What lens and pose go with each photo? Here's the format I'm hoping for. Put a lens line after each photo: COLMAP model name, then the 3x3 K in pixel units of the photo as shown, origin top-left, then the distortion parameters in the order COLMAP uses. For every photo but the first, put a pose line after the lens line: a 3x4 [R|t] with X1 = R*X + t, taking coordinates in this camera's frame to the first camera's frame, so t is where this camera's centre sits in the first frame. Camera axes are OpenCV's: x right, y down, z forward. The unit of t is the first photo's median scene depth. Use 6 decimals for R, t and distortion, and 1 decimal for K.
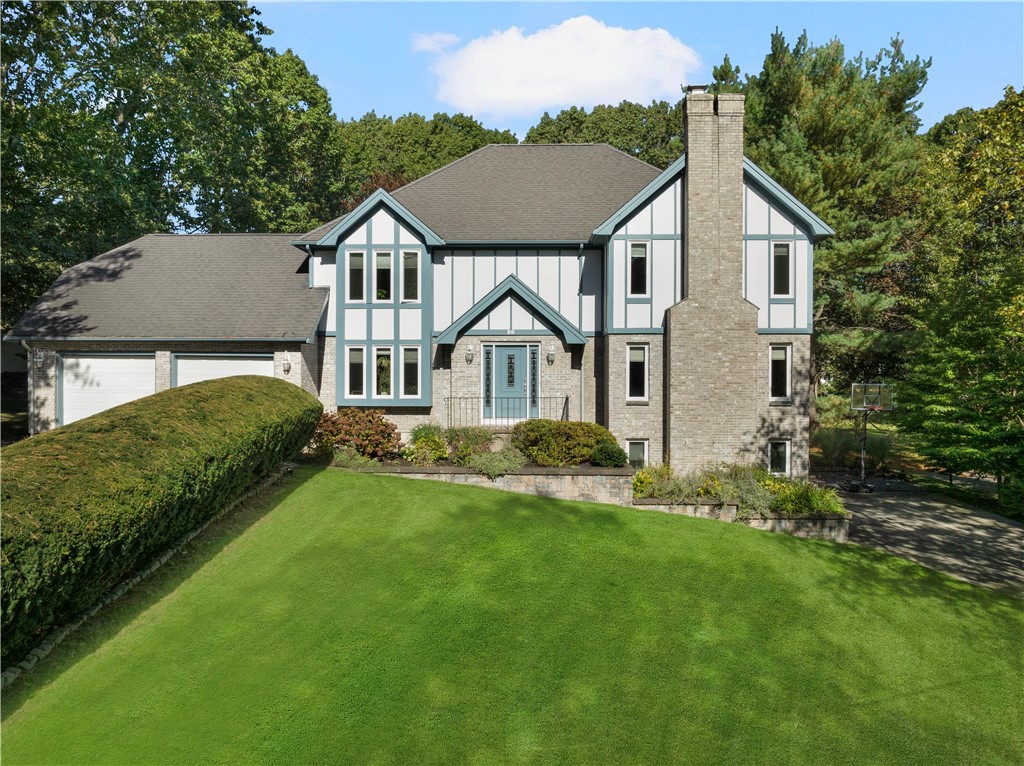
lens RADIAL K [[746.3, 0, 509.8], [0, 746.3, 383.8], [0, 0, 1]] dist [-0.025141, 0.005045]
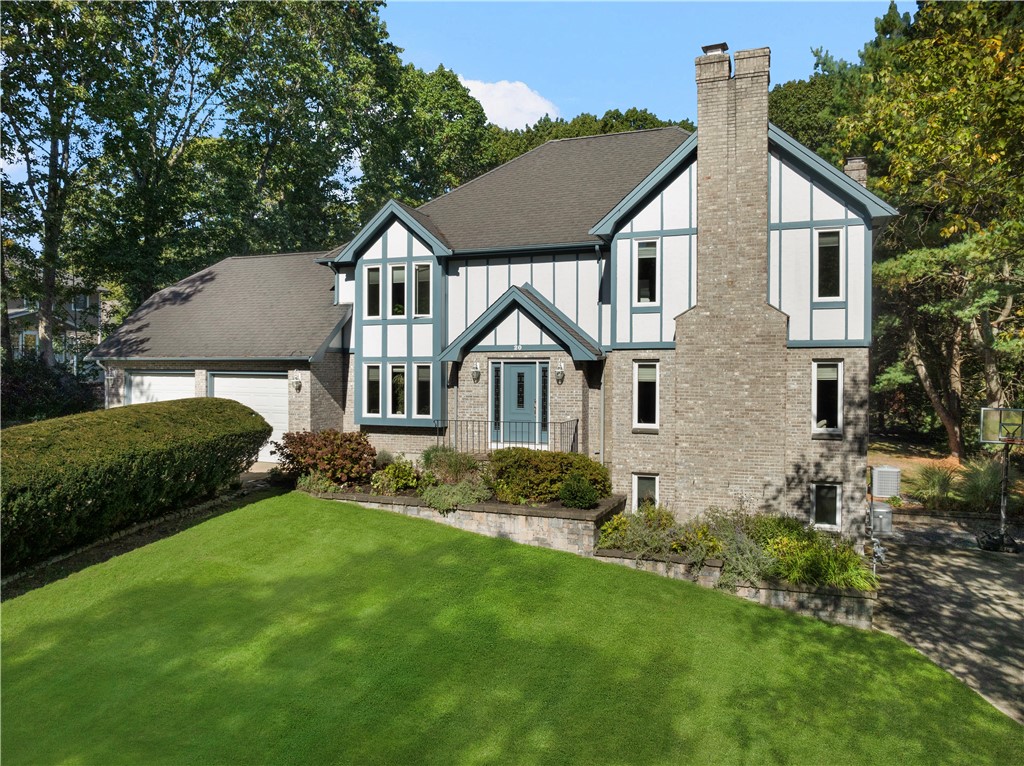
lens RADIAL K [[746.3, 0, 504.5], [0, 746.3, 381.4], [0, 0, 1]] dist [-0.025141, 0.005045]
pose [[0.940822, 0.003878, -0.338878, 0.301335], [-0.005407, 0.999979, -0.003567, -0.025992], [0.338857, 0.005188, 0.940823, 0.148953]]
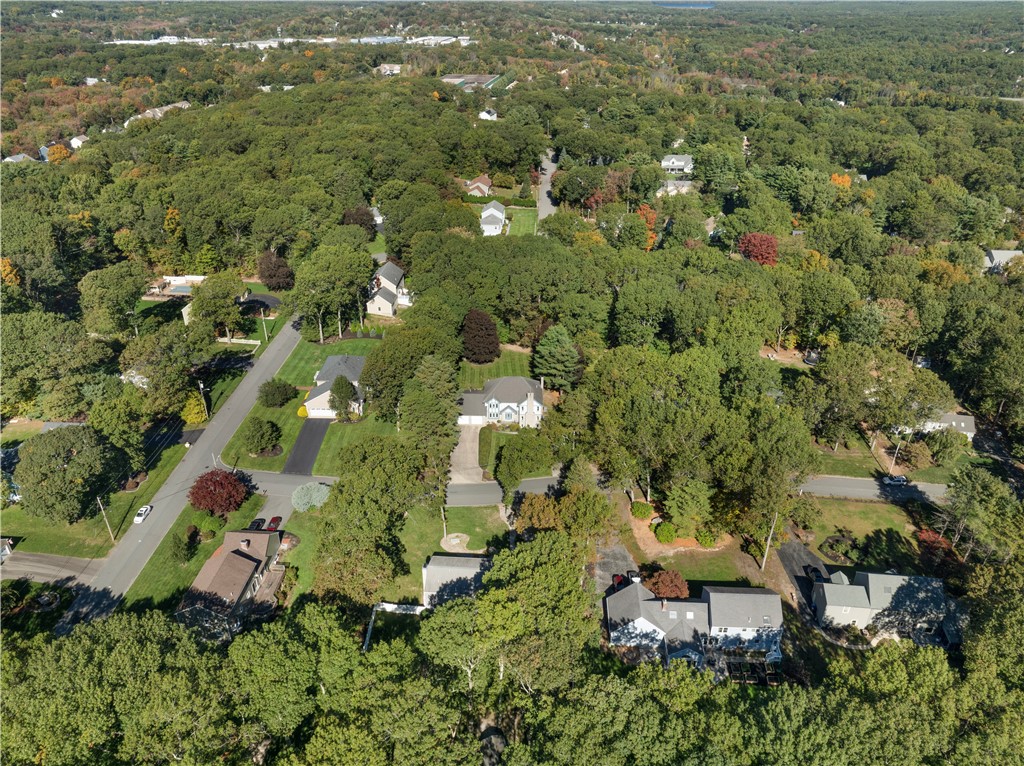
lens RADIAL K [[746.3, 0, 512.9], [0, 746.3, 382.5], [0, 0, 1]] dist [-0.025141, 0.005045]
pose [[0.999956, -0.008230, 0.004415, 0.015337], [0.005170, 0.881466, 0.472220, -4.644045], [-0.007778, -0.472176, 0.881470, -6.752527]]
